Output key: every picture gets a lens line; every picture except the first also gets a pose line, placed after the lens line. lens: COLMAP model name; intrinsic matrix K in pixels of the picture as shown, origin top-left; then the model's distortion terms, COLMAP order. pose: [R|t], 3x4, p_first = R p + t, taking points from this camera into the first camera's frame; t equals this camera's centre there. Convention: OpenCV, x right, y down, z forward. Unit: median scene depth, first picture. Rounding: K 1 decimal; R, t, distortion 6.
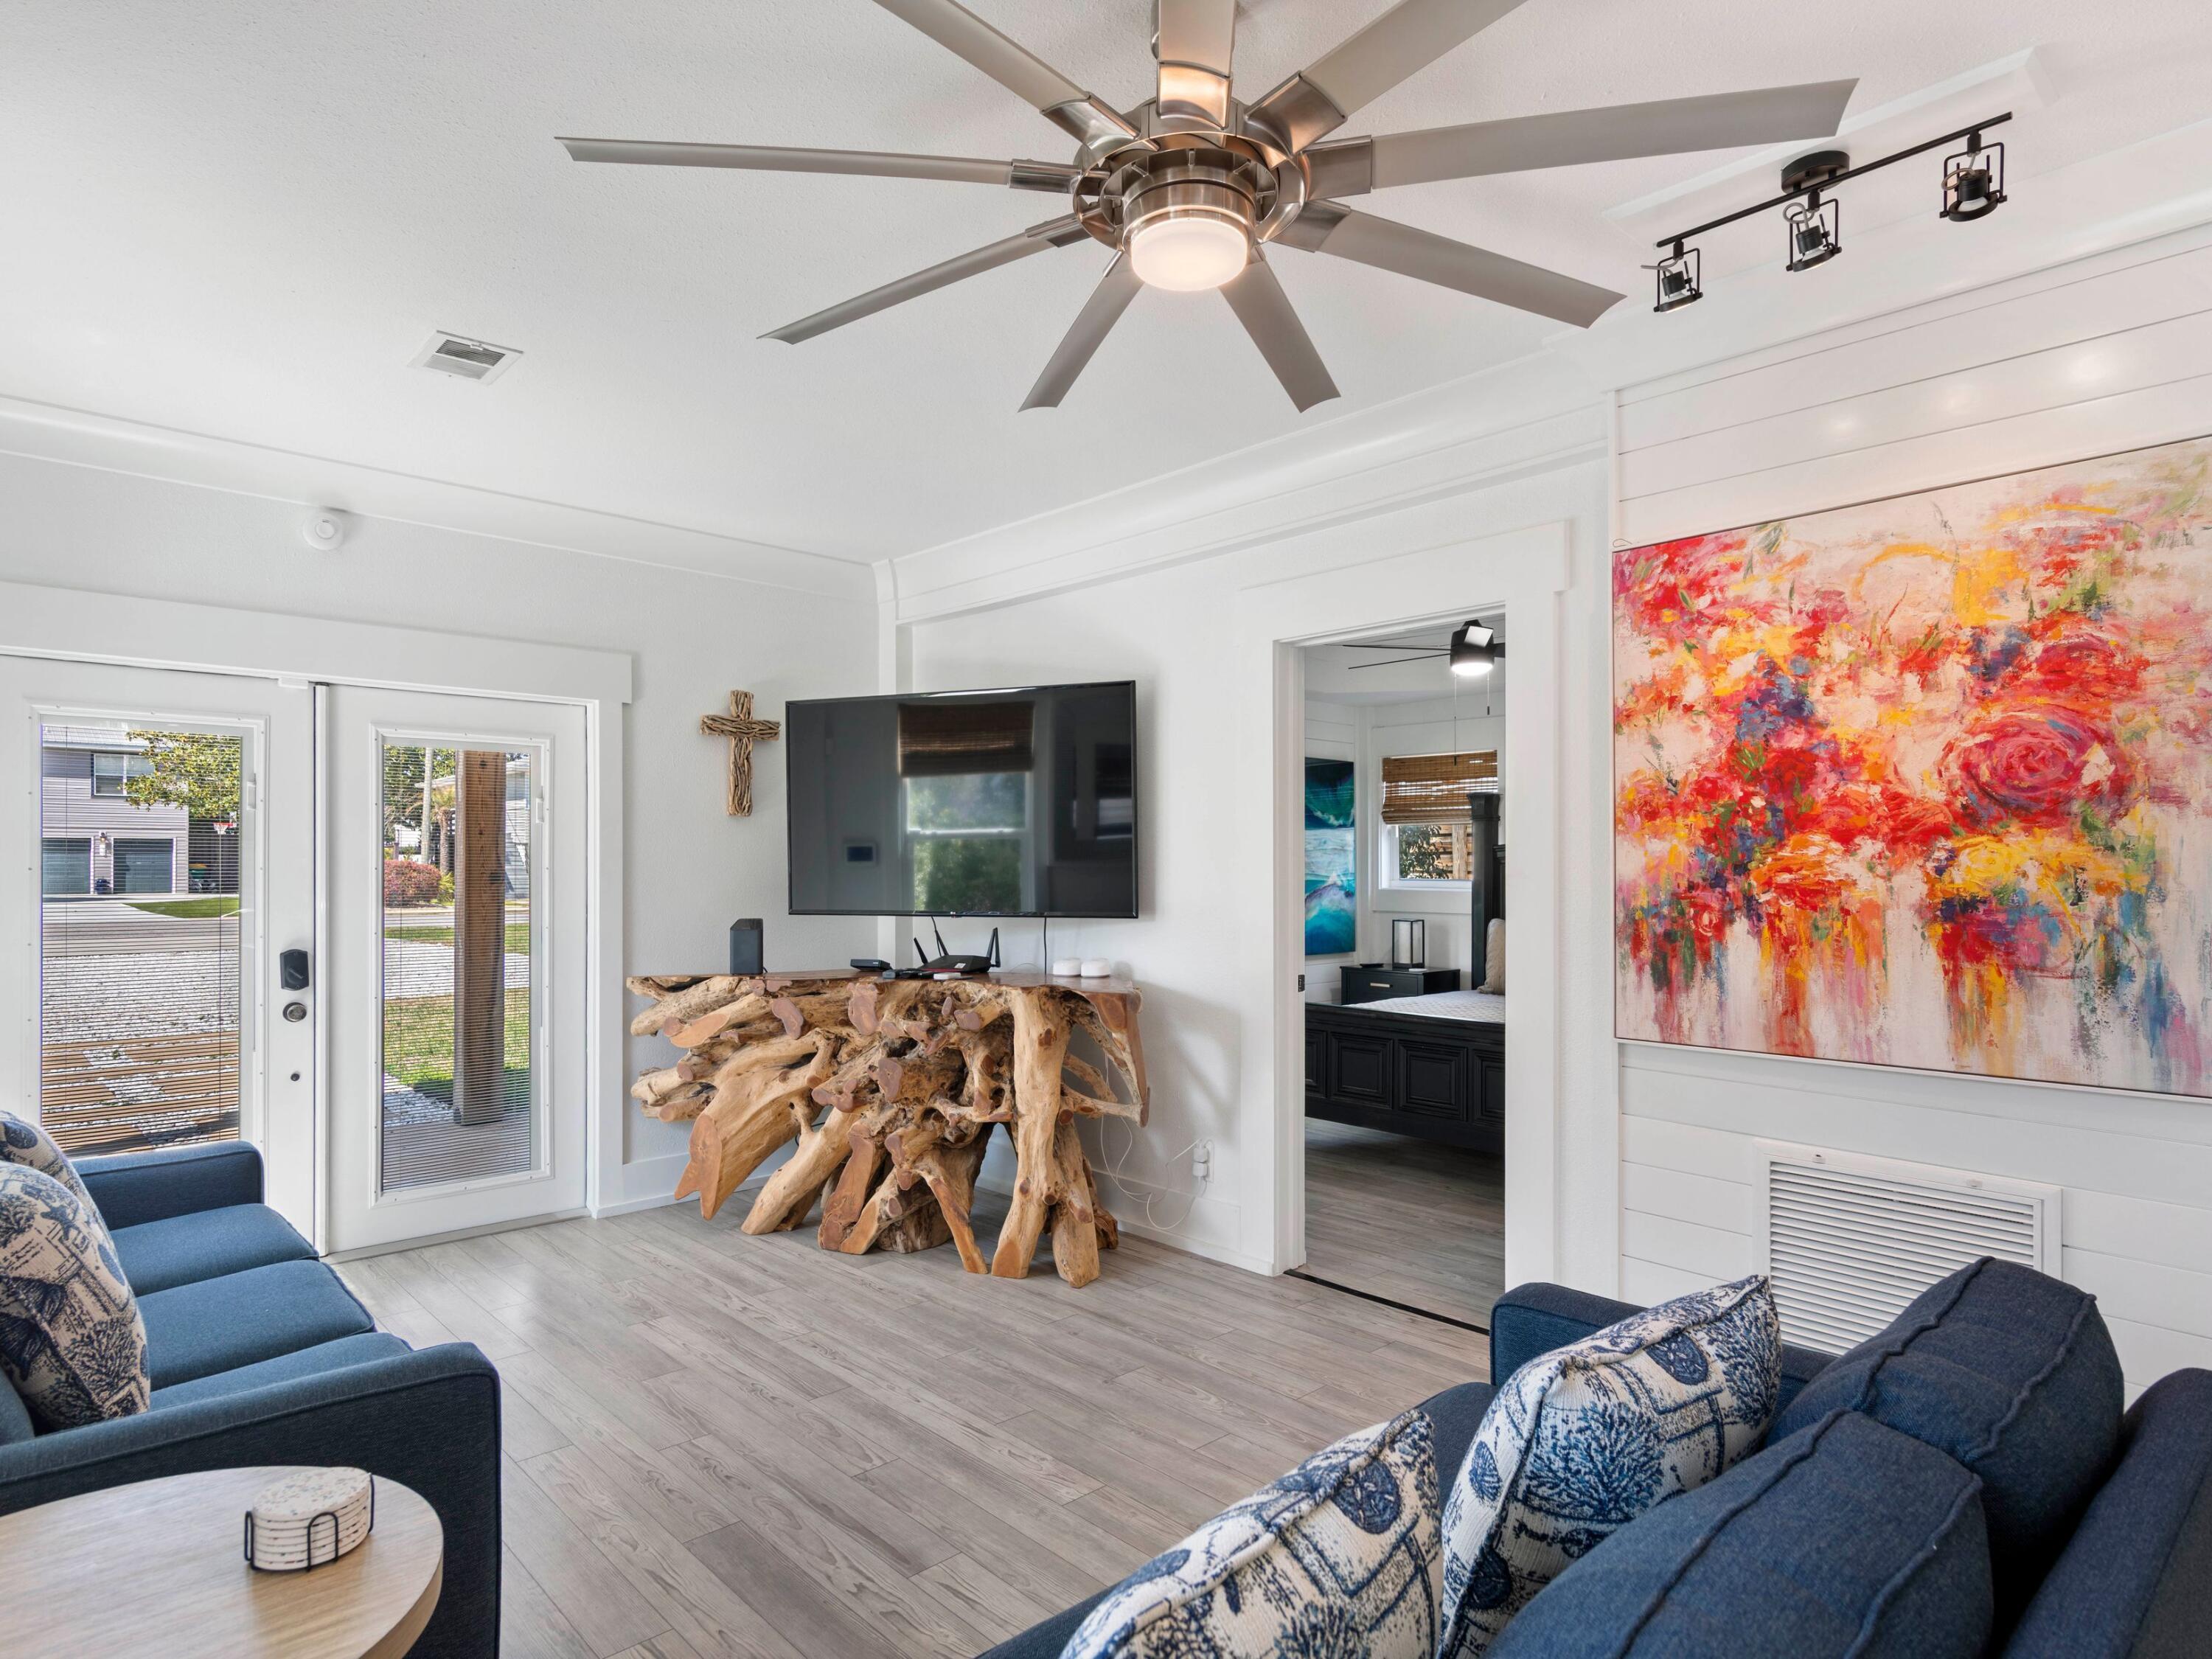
lens RADIAL K [[1238.6, 0, 1101.8], [0, 1238.6, 869.4], [0, 0, 1]] dist [0.009517, -0.002504]
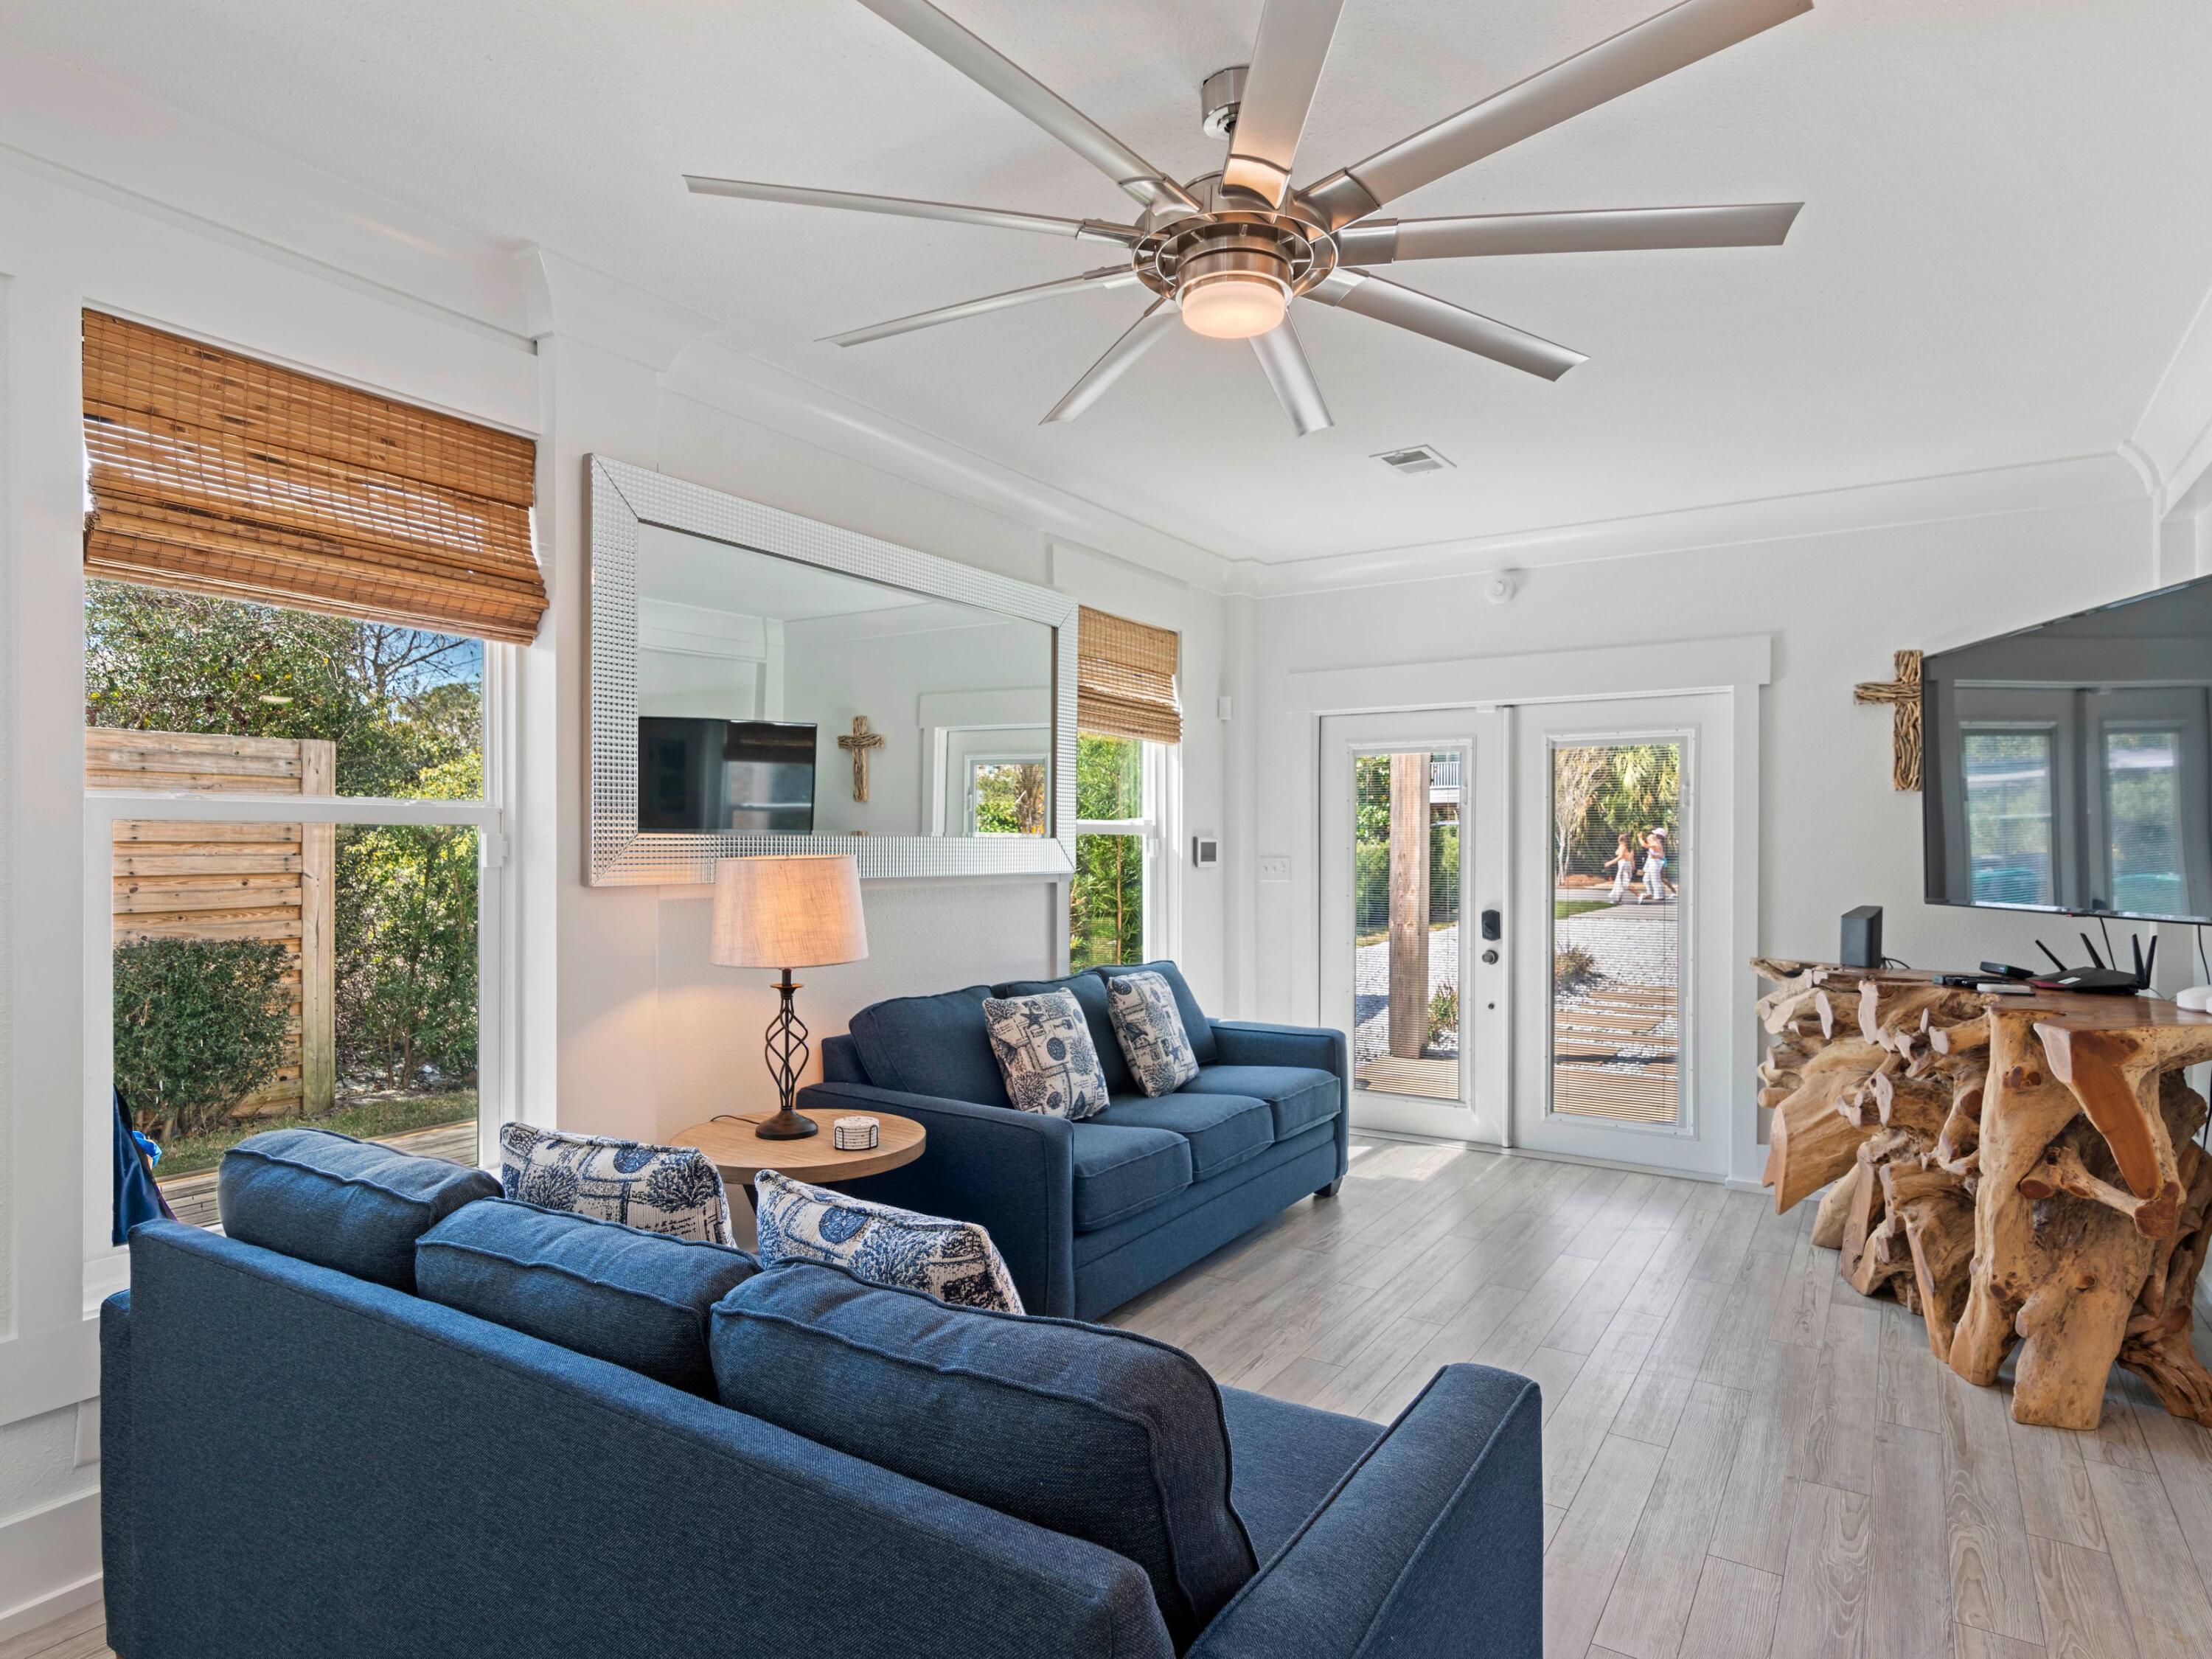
lens RADIAL K [[1238.6, 0, 1114.6], [0, 1238.6, 855.6], [0, 0, 1]] dist [0.009517, -0.002504]
pose [[0.253623, 0.007145, -0.967277, 1.177182], [-0.003824, 0.999972, 0.006384, -0.000923], [0.967296, 0.002079, 0.253643, 0.622059]]
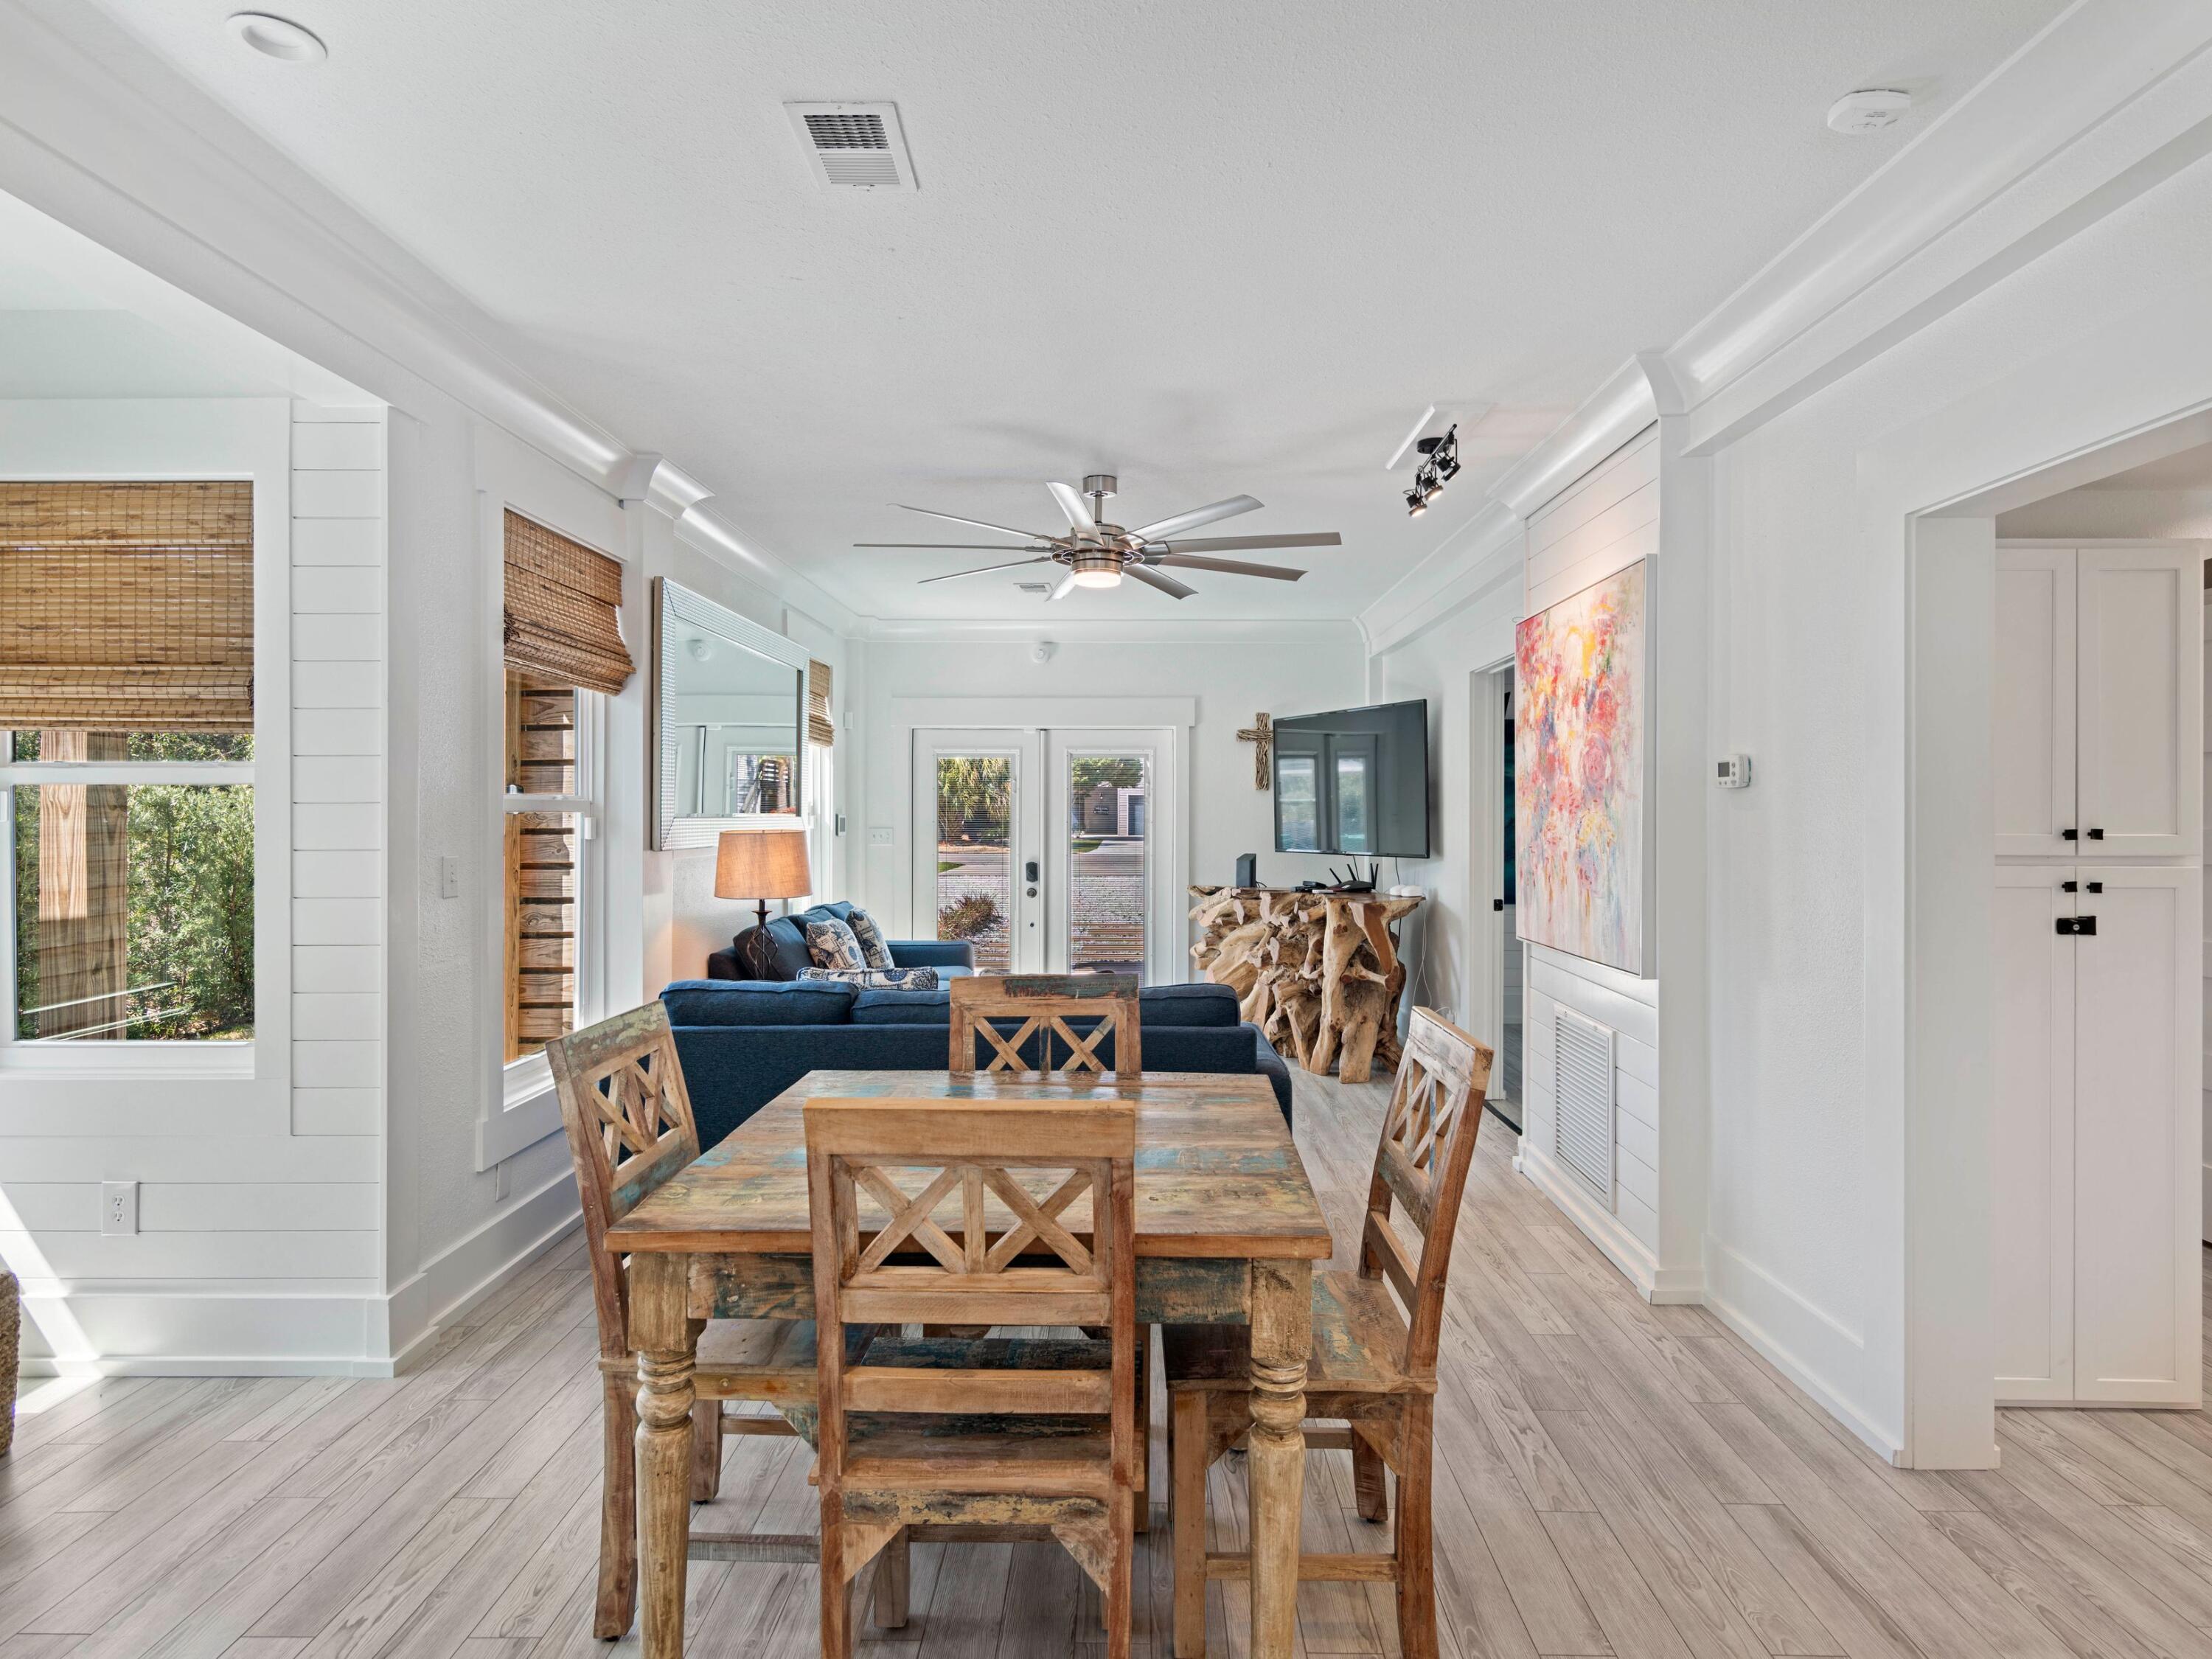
lens RADIAL K [[1211.9, 0, 1115.8], [0, 1211.9, 812.2], [0, 0, 1]] dist [0.012547, -0.003272]
pose [[0.723520, 0.000064, -0.690303, 1.823492], [-0.004423, 0.999980, -0.004543, -0.018206], [0.690289, 0.006339, 0.723506, -0.752677]]
